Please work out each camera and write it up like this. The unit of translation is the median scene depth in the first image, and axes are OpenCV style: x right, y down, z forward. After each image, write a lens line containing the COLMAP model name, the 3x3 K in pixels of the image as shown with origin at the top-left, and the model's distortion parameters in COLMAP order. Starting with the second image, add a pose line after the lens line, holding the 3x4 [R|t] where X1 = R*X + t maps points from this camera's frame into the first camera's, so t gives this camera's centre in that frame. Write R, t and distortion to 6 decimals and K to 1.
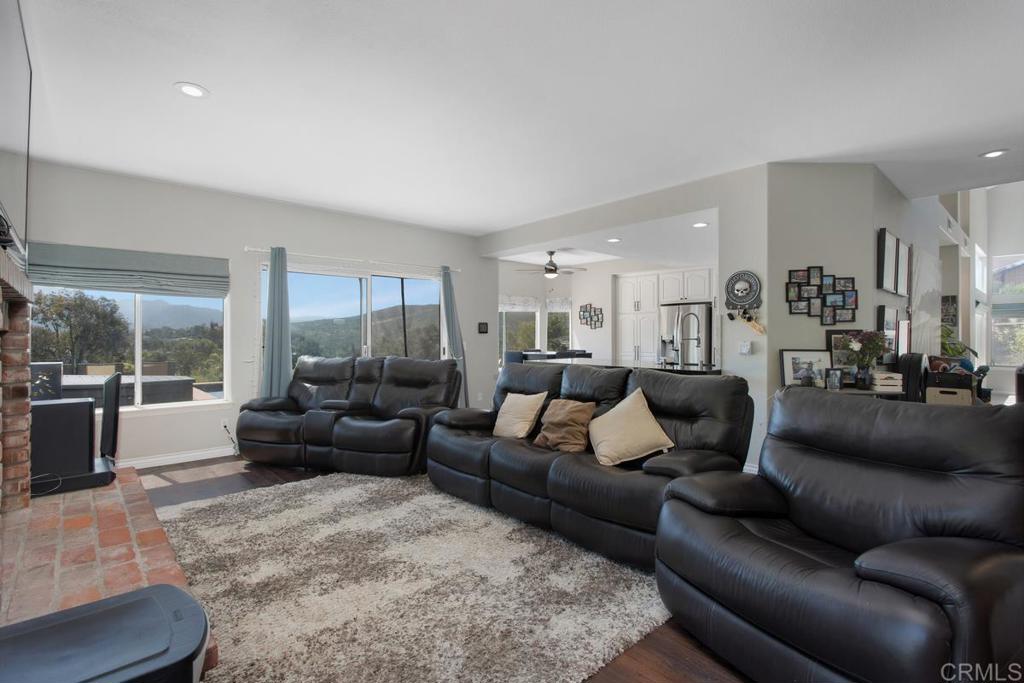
lens RADIAL K [[487.7, 0, 513.0], [0, 487.7, 340.8], [0, 0, 1]] dist [-0.004891, 0.001900]
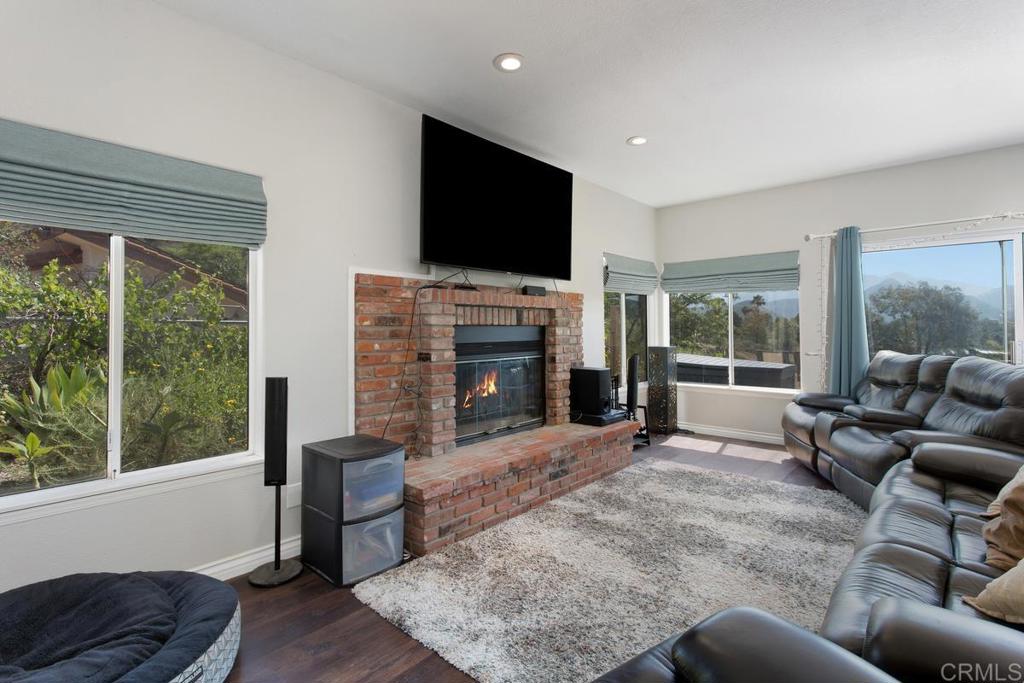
lens RADIAL K [[487.7, 0, 499.8], [0, 487.7, 324.7], [0, 0, 1]] dist [-0.004891, 0.001900]
pose [[0.088222, -0.006894, -0.996077, 0.567344], [-0.006111, 0.999953, -0.007462, -0.005755], [0.996082, 0.006746, 0.088176, 0.476598]]
